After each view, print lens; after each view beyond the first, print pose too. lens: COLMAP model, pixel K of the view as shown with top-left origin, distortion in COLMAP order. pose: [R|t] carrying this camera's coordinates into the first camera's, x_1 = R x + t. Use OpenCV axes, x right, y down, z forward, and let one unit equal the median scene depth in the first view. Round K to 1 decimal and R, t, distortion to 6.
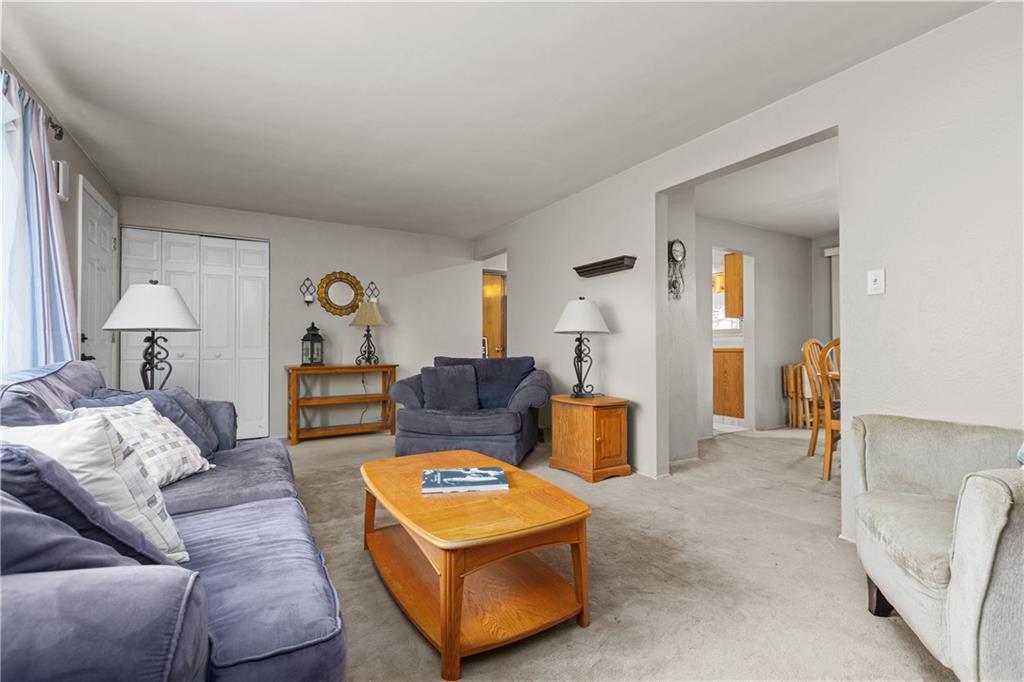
lens RADIAL K [[465.0, 0, 512.0], [0, 465.0, 341.0], [0, 0, 1]] dist [-0.000244, -0.000019]
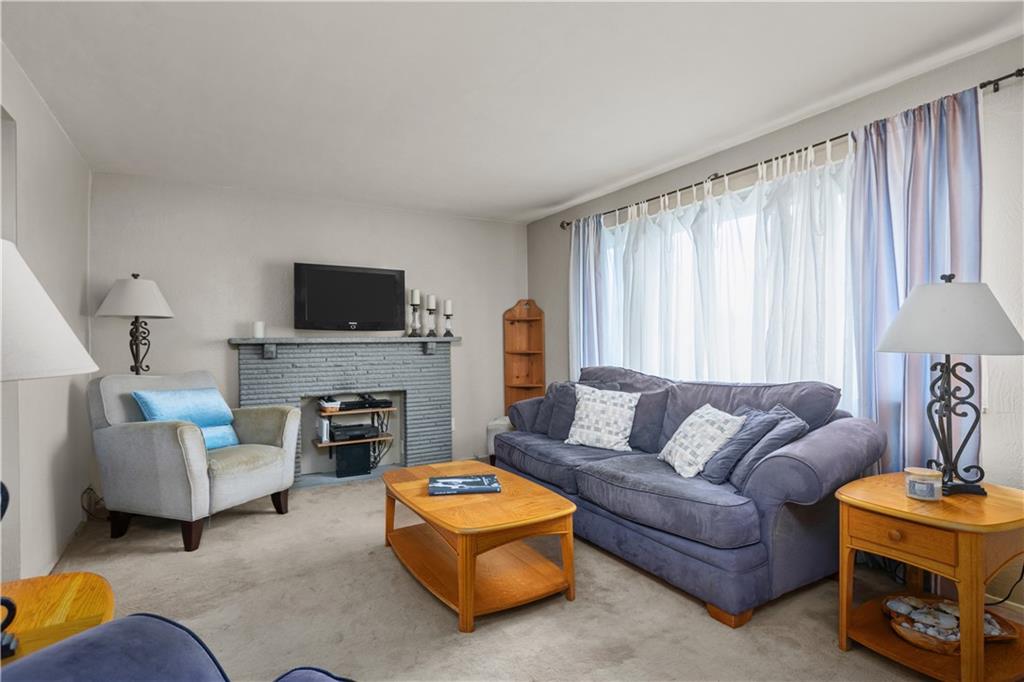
lens RADIAL K [[526.3, 0, 512.0], [0, 526.3, 341.0], [0, 0, 1]] dist [-0.000527, -0.000099]
pose [[-0.999912, 0.013266, 0.000801, -0.218675], [0.013252, 0.999787, -0.015840, -0.045206], [-0.001011, -0.015828, -0.999874, 2.219048]]
